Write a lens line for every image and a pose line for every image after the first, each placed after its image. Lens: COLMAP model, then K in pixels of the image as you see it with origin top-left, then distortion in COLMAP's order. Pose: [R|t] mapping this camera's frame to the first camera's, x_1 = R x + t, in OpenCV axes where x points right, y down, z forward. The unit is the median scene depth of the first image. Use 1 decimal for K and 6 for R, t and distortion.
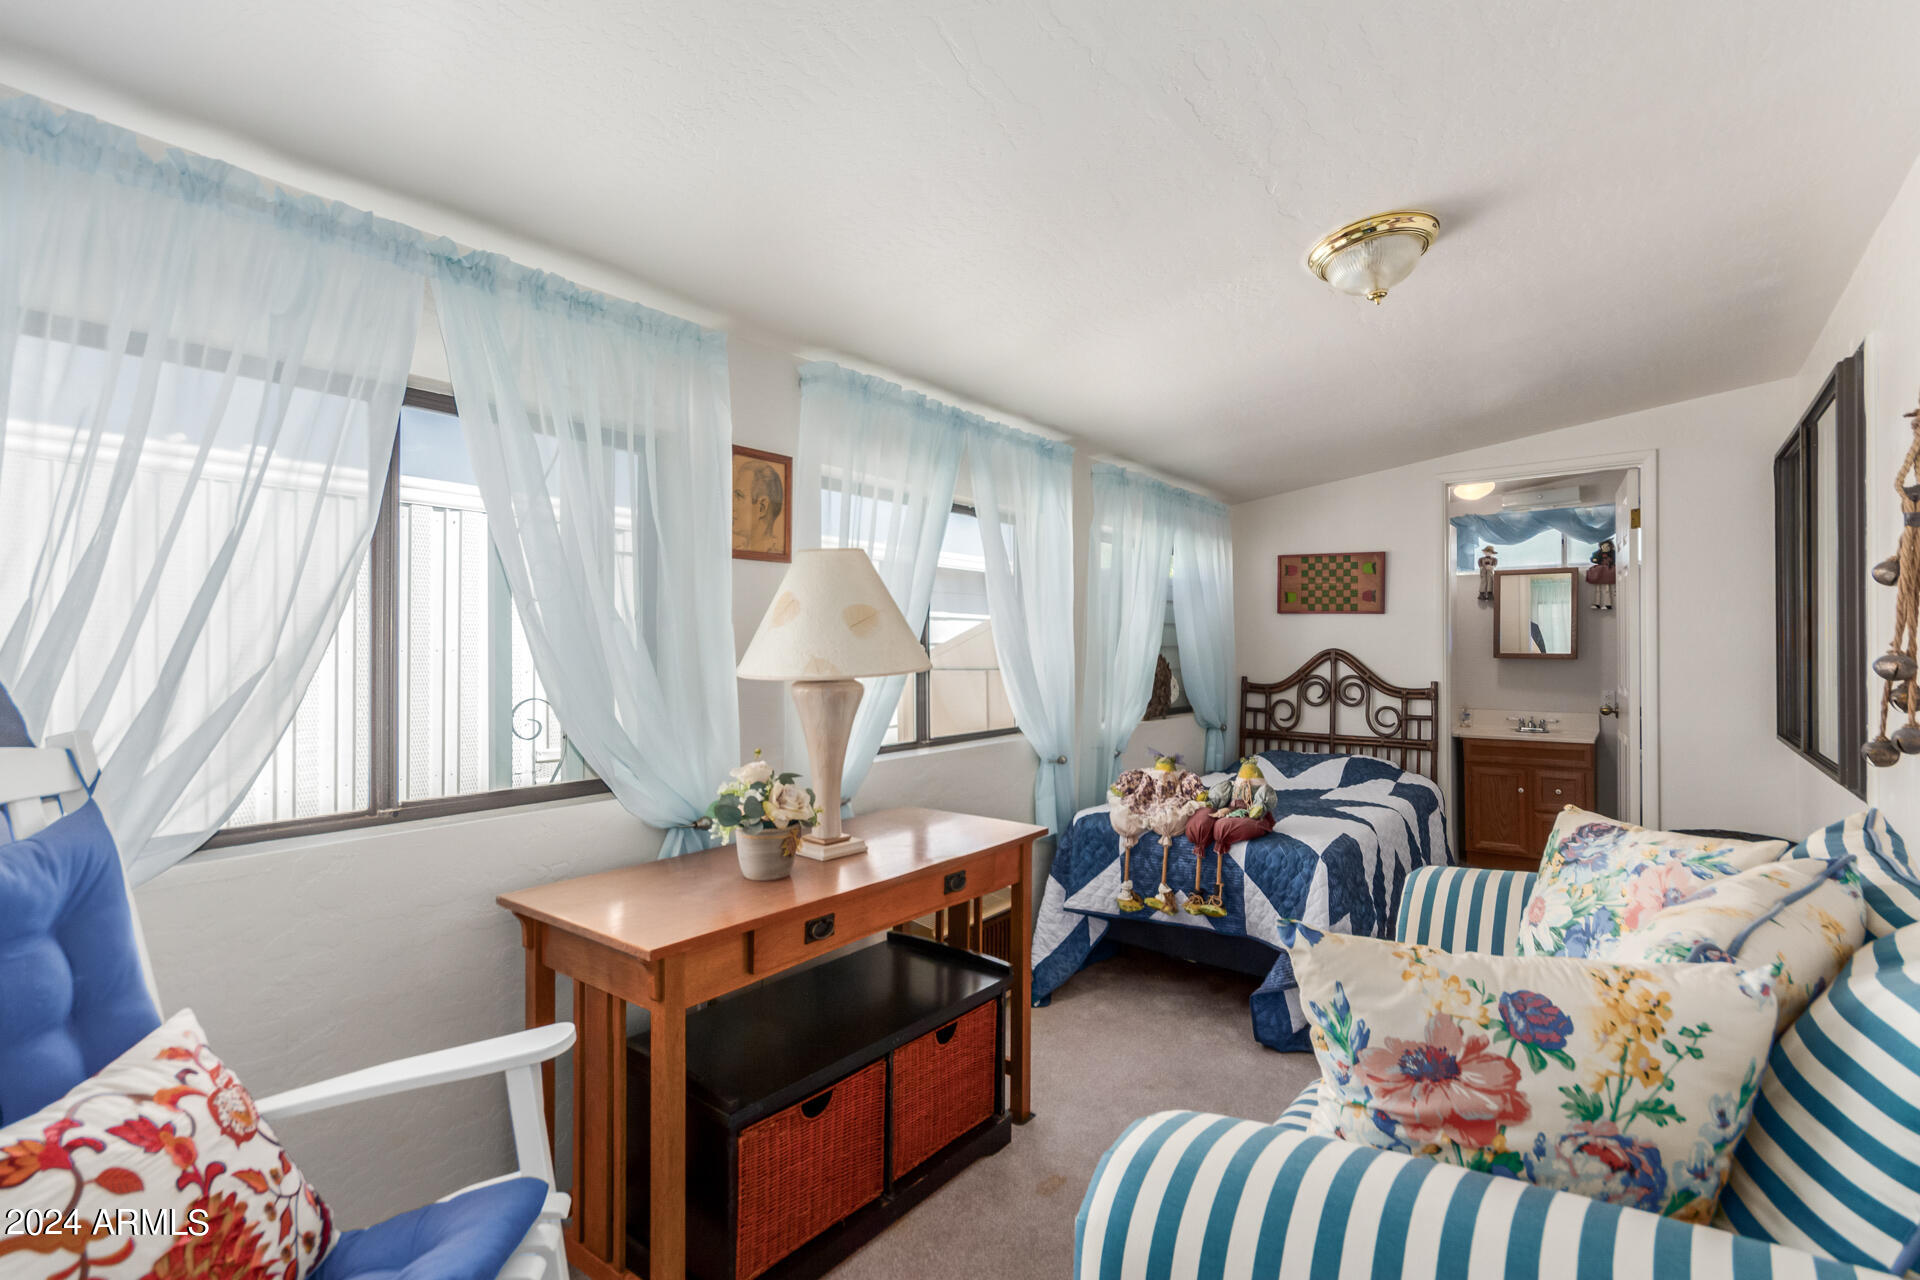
lens RADIAL K [[906.1, 0, 971.0], [0, 906.1, 639.7], [0, 0, 1]] dist [0.001152, 0.000519]
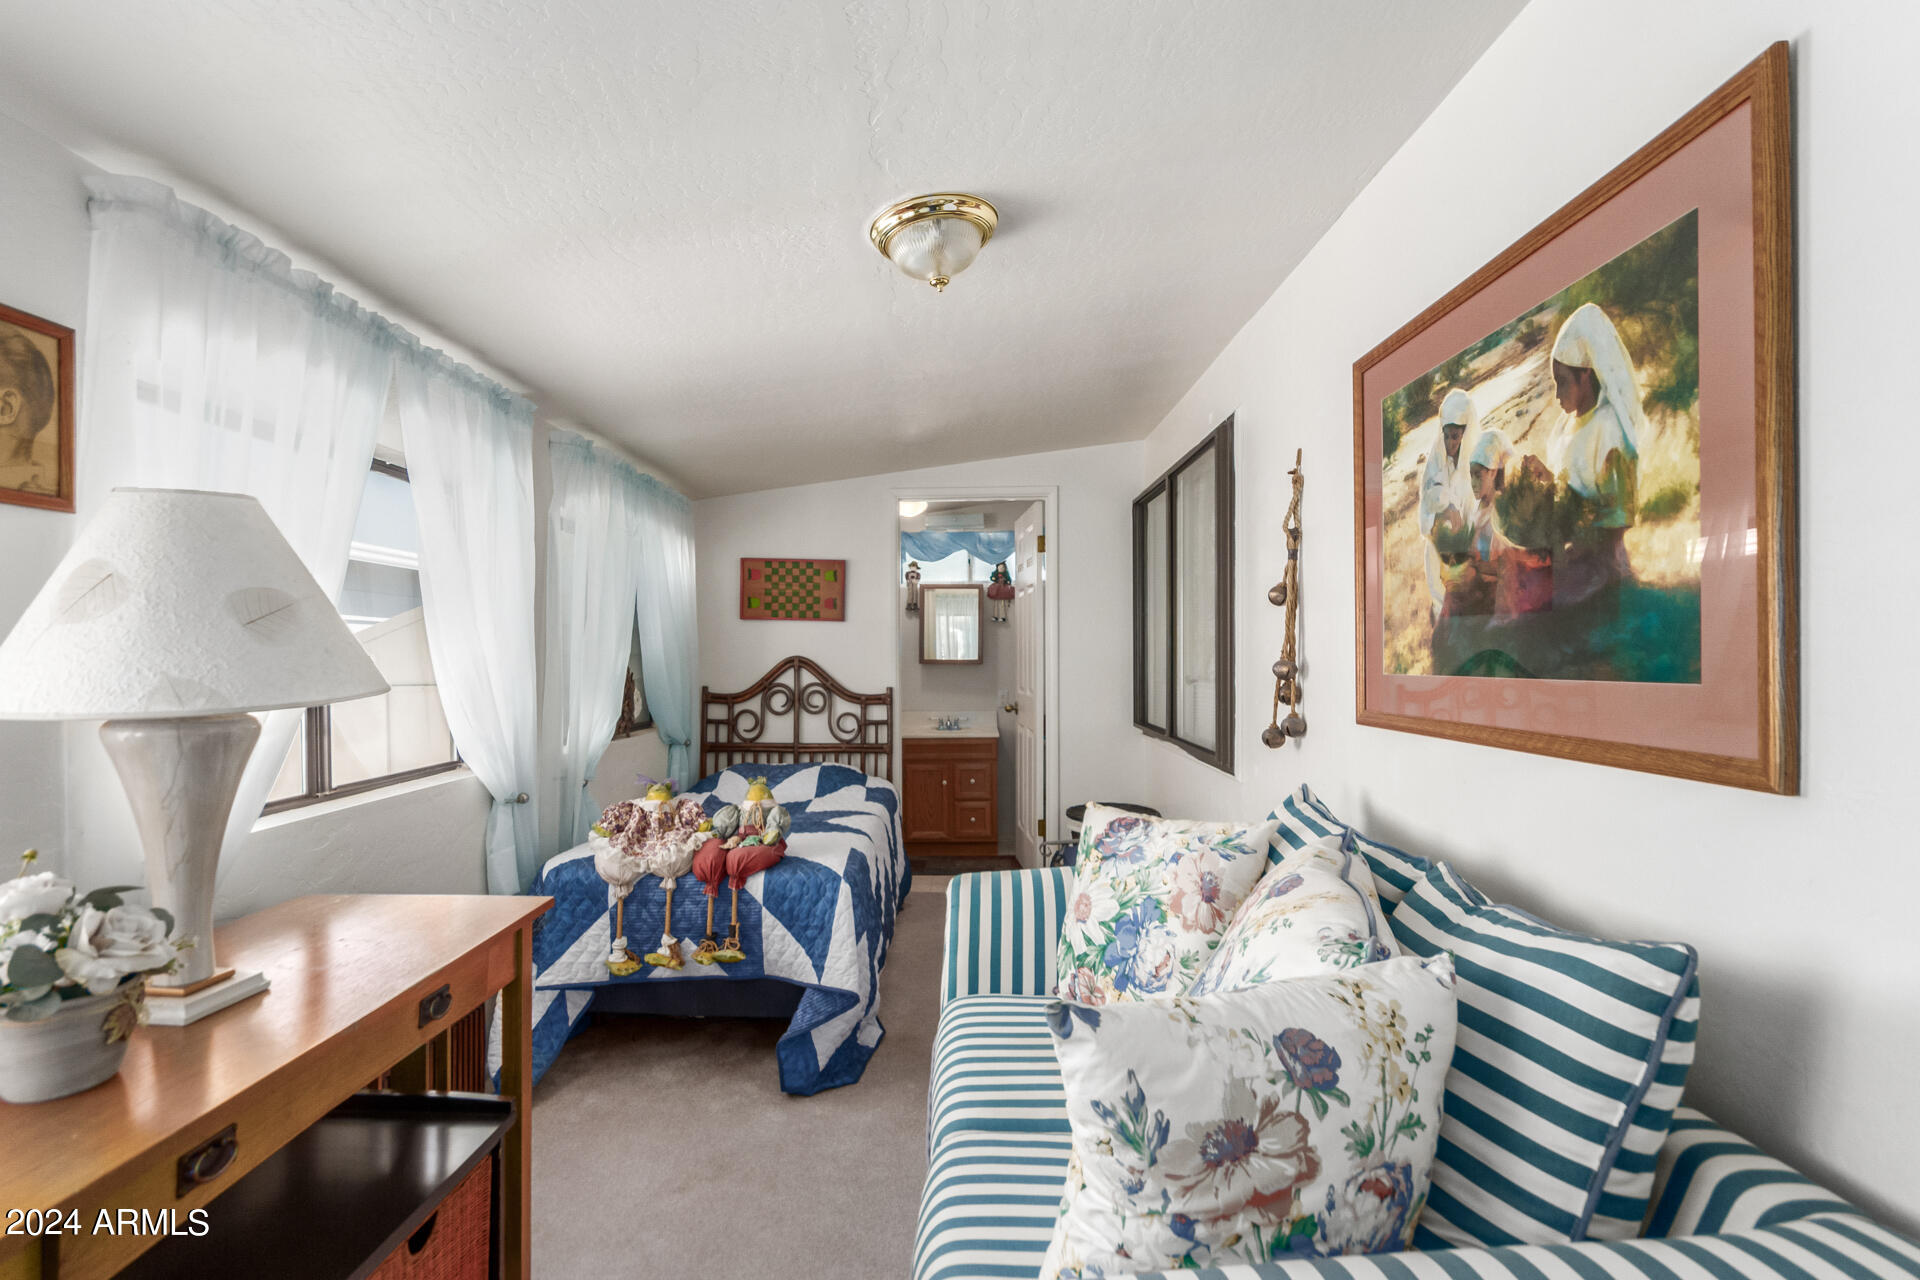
lens RADIAL K [[911.8, 0, 957.5], [0, 911.8, 661.4], [0, 0, 1]] dist [0.001718, 0.000951]
pose [[0.807818, -0.007356, 0.589387, -0.070625], [-0.002203, 0.999877, 0.015499, 0.000046], [-0.589428, -0.013819, 0.807702, 0.156777]]
